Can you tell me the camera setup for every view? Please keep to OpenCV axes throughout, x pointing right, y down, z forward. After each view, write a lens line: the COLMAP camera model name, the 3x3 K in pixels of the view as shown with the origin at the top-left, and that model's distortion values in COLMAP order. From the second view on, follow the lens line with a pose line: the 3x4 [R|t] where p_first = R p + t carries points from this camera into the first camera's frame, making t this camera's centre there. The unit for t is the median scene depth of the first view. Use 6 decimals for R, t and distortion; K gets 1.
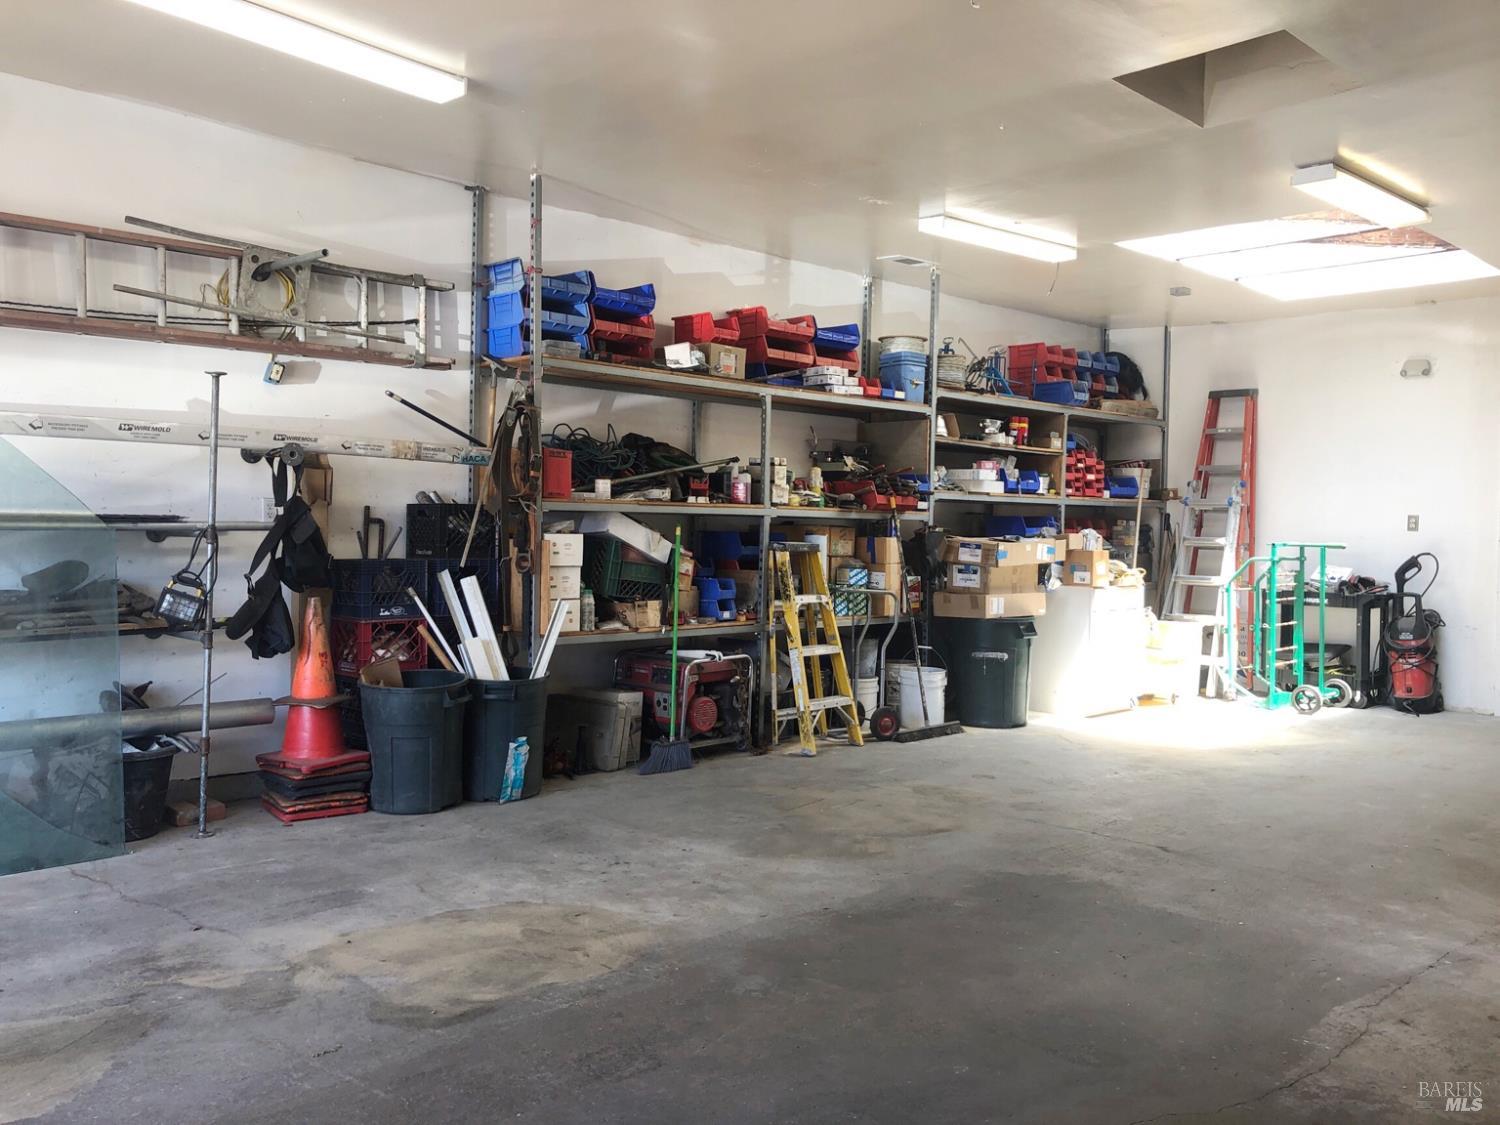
lens RADIAL K [[1220.6, 0, 743.6], [0, 1220.6, 531.5], [0, 0, 1]] dist [0.037439, -0.001019]
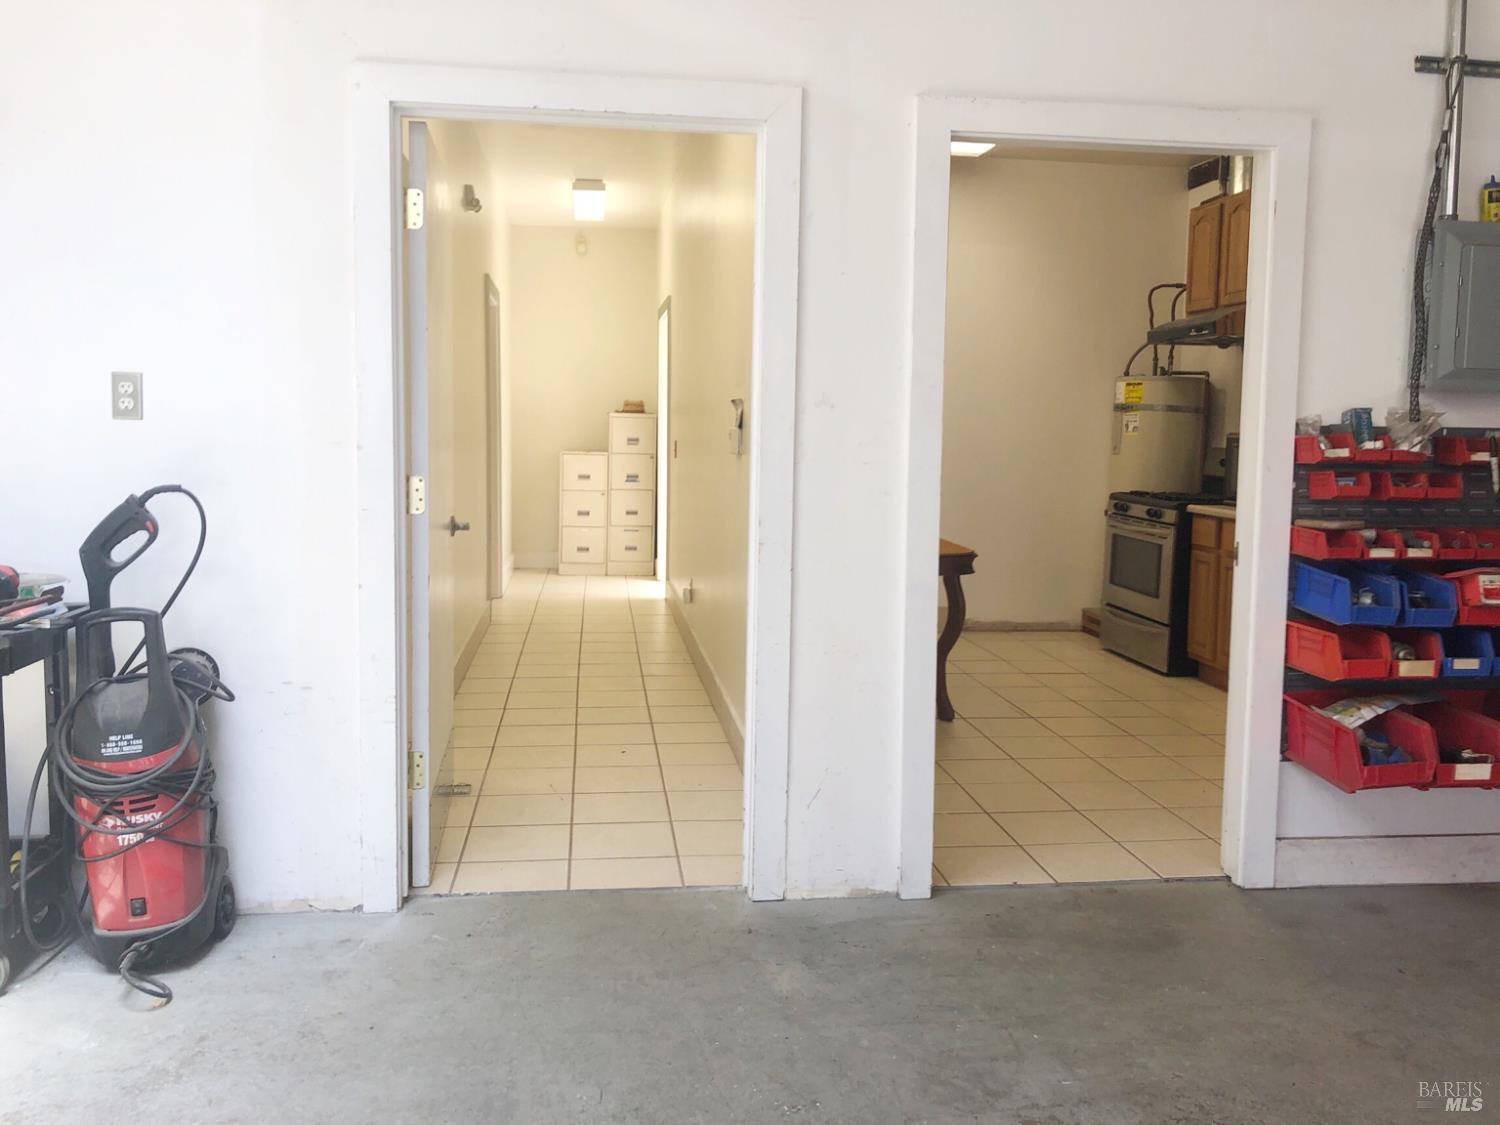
lens RADIAL K [[1232.9, 0, 768.5], [0, 1232.9, 549.7], [0, 0, 1]] dist [0.057108, -0.083003]
pose [[0.576450, -0.086558, 0.812535, 0.789048], [-0.001851, 0.994233, 0.107228, -0.003810], [-0.817130, -0.063315, 0.572966, 1.430425]]
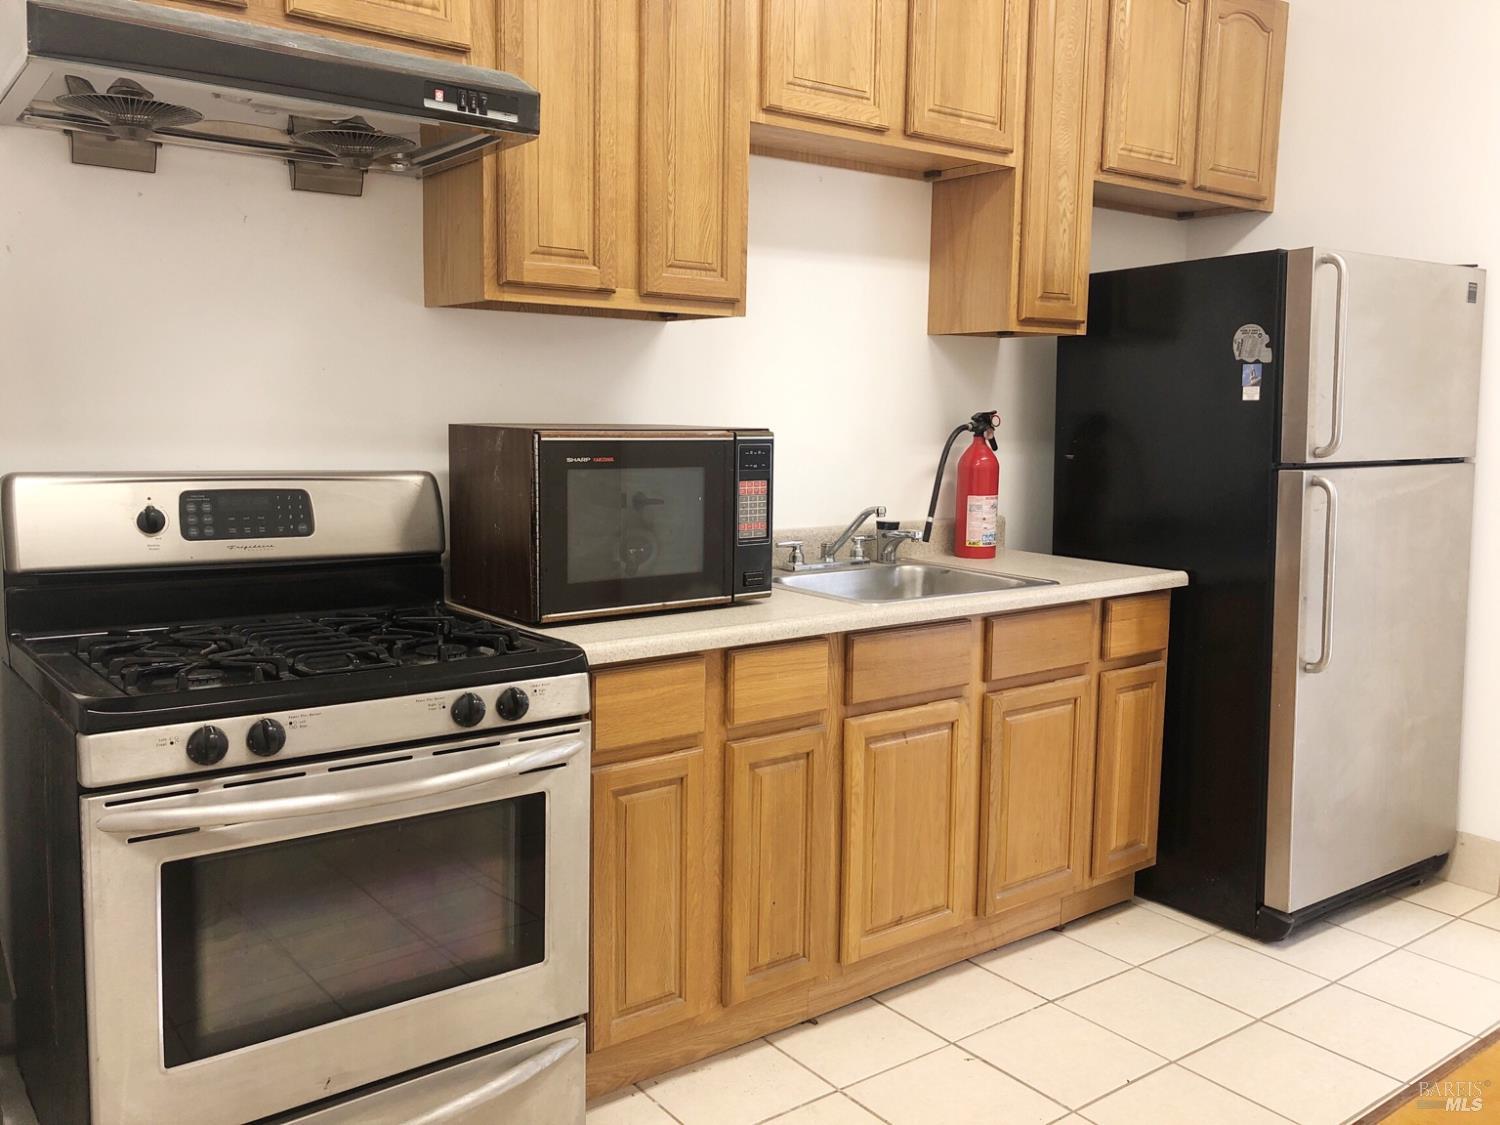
lens RADIAL K [[1232.9, 0, 768.5], [0, 1232.9, 549.7], [0, 0, 1]] dist [0.057108, -0.083003]
pose [[-0.992832, -0.046247, 0.110209, 2.213541], [-0.031999, 0.991294, 0.127716, -0.004200], [-0.115156, 0.123274, -0.985669, 2.387305]]
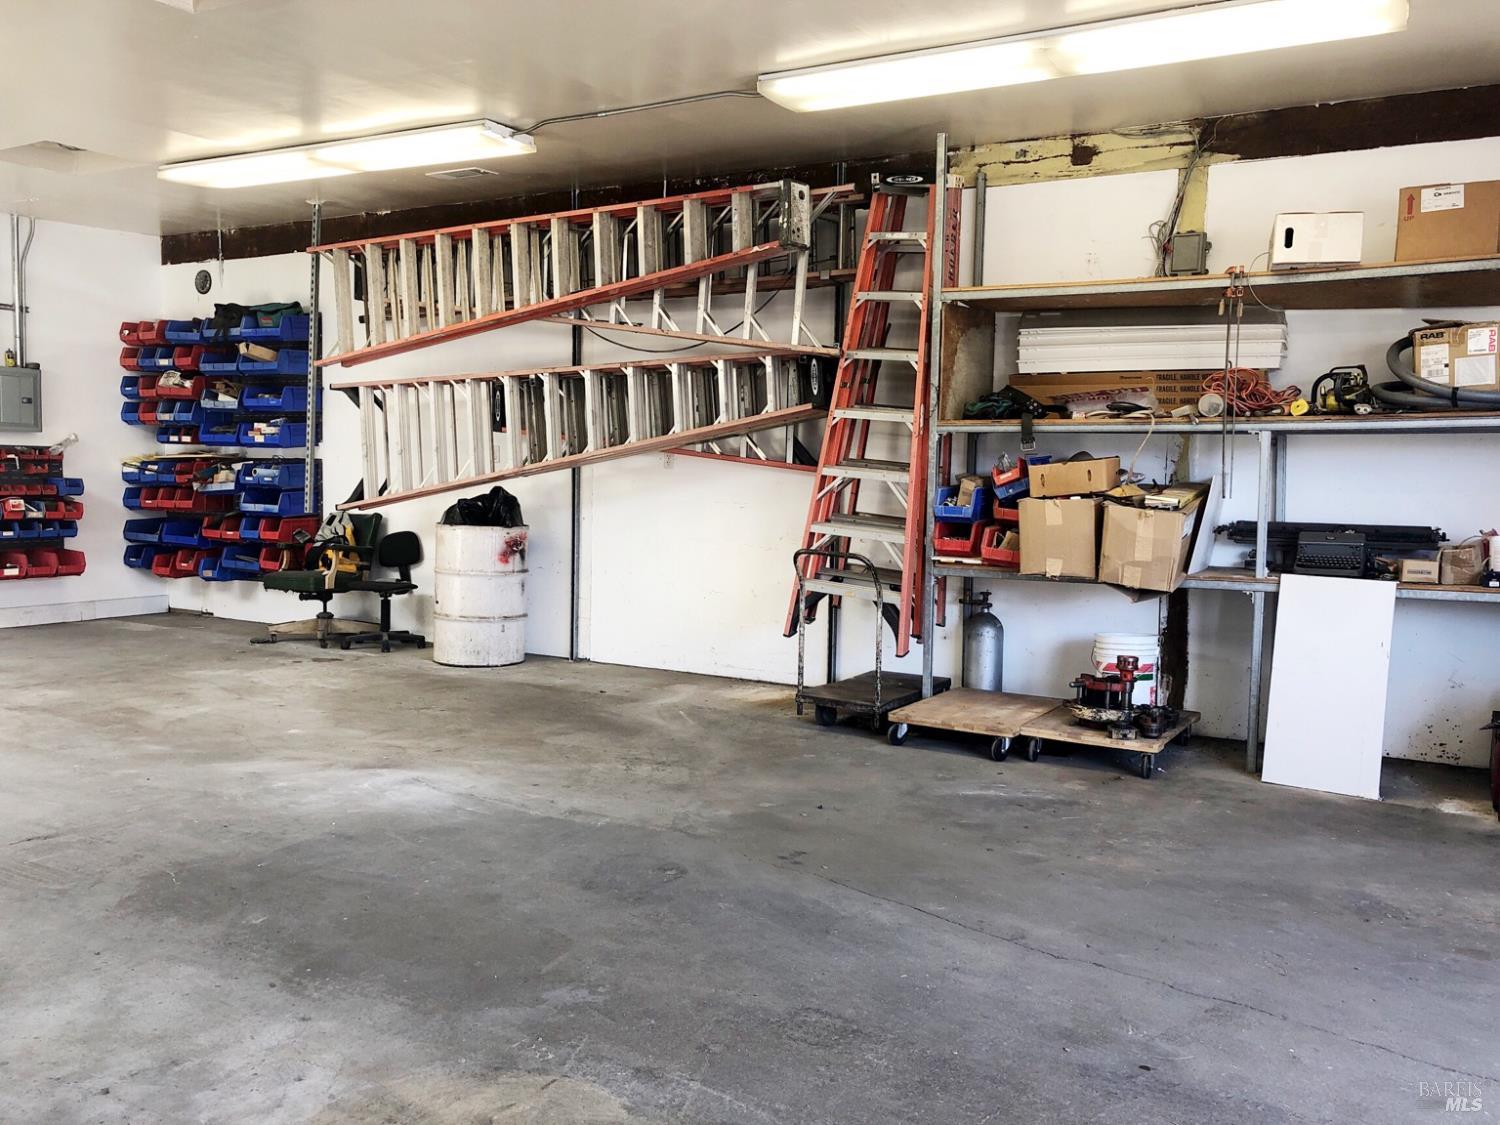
lens RADIAL K [[1232.9, 0, 768.5], [0, 1232.9, 549.7], [0, 0, 1]] dist [0.057108, -0.083003]
pose [[-0.308674, -0.079596, 0.947832, -0.694626], [-0.019127, 0.996810, 0.077480, -0.008153], [-0.950975, 0.005787, -0.309212, 0.950998]]
